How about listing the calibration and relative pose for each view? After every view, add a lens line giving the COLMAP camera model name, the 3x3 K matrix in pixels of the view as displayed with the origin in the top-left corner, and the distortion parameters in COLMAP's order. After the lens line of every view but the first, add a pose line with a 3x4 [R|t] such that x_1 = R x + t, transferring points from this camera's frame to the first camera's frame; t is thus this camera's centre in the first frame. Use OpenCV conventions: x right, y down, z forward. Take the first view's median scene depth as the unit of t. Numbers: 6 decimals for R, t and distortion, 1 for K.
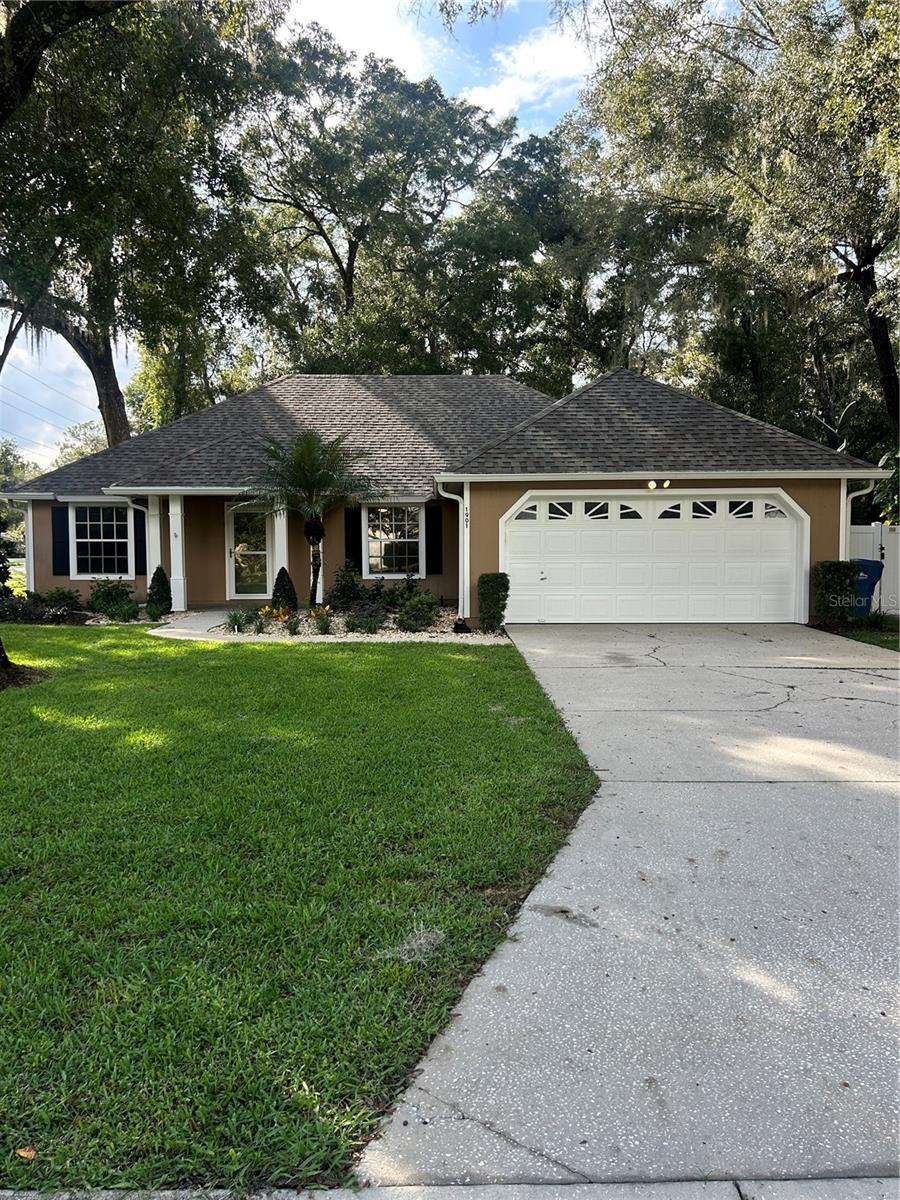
lens RADIAL K [[896.1, 0, 450.0], [0, 896.1, 600.0], [0, 0, 1]] dist [0.186708, -0.424662]
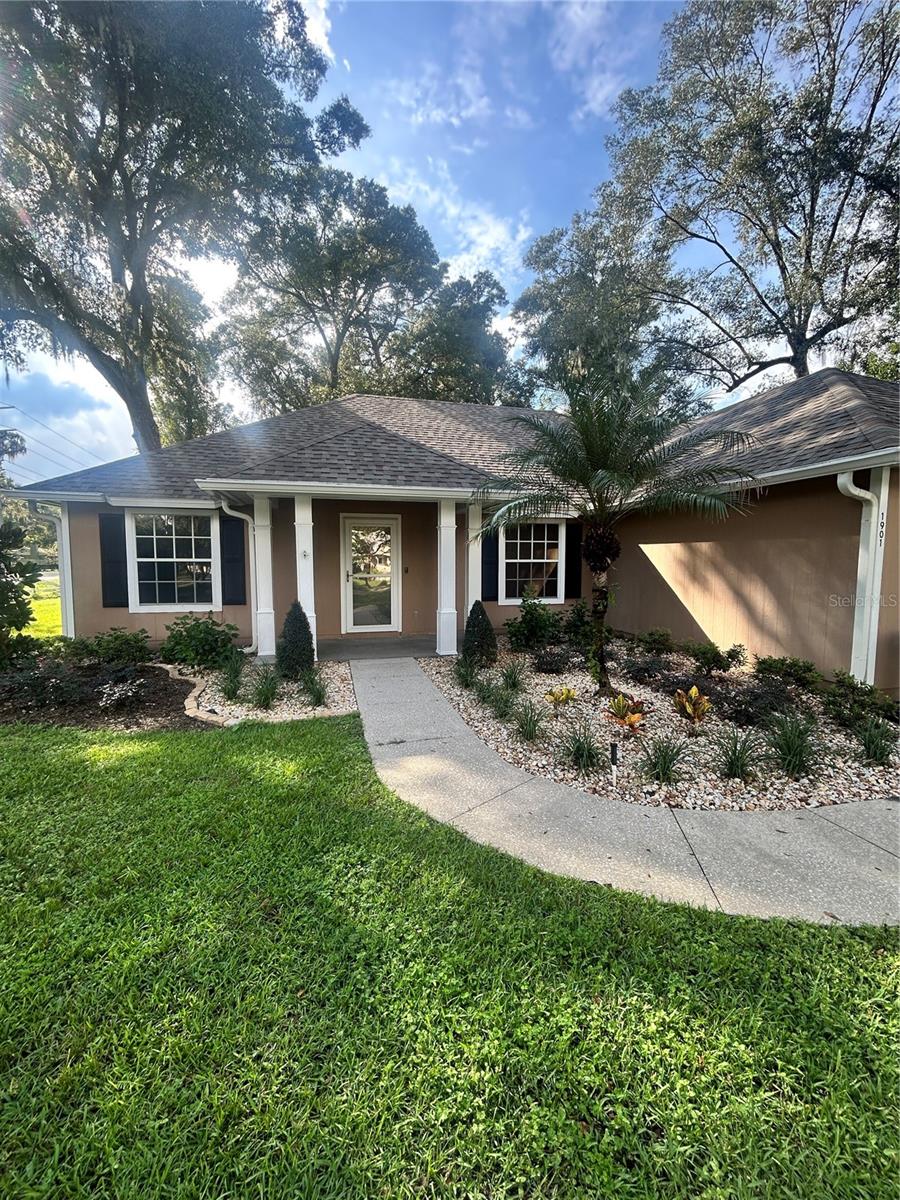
lens RADIAL K [[483.6, 0, 447.1], [0, 483.6, 599.6], [0, 0, 1]] dist [0.000800, -0.000491]
pose [[0.971092, -0.012909, 0.238358, -0.264636], [0.008846, 0.999797, 0.018111, -0.038465], [-0.238543, -0.015479, 0.971008, 0.569791]]
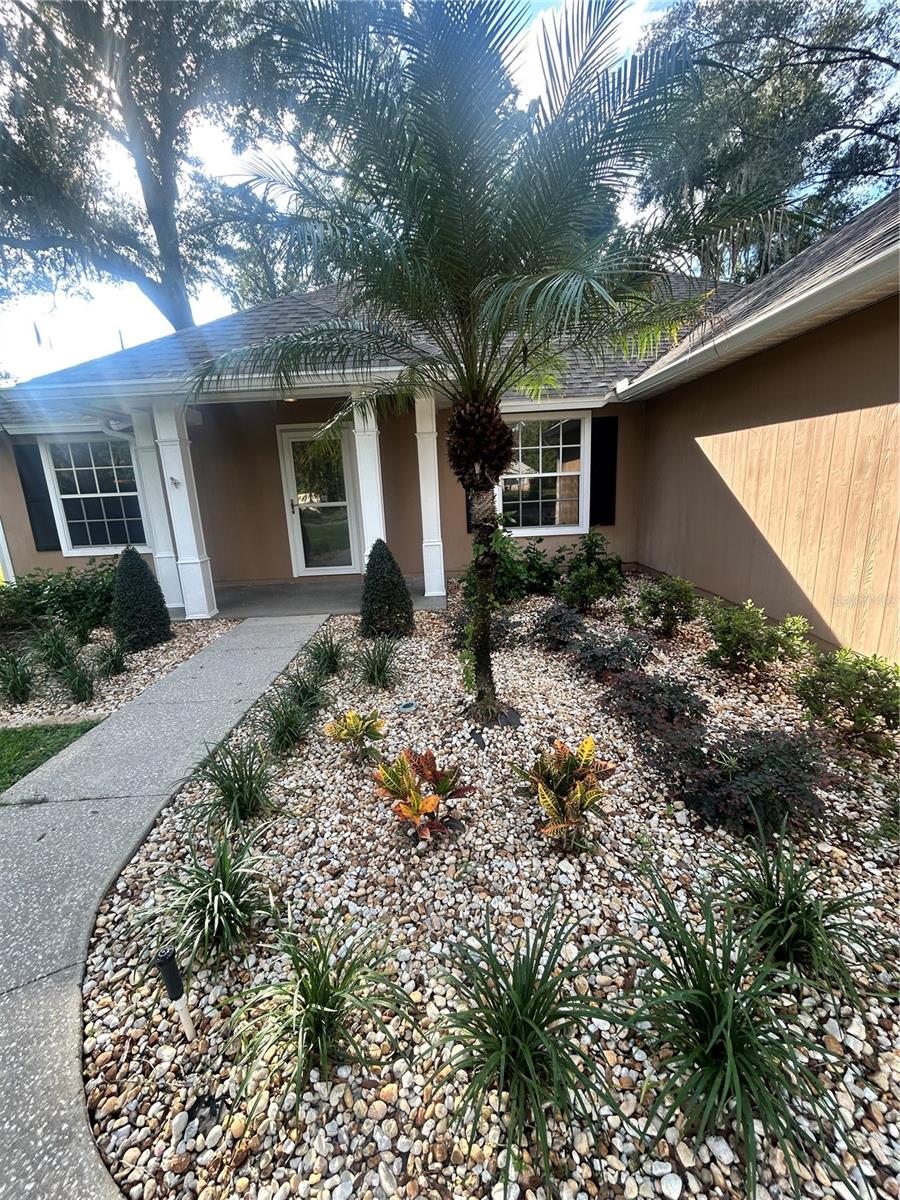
lens RADIAL K [[487.2, 0, 448.5], [0, 487.2, 598.7], [0, 0, 1]] dist [-0.002719, 0.001472]
pose [[0.999107, -0.042181, -0.002431, -0.135443], [0.041990, 0.984895, 0.167983, -0.040959], [-0.004691, -0.167935, 0.985787, 0.656493]]
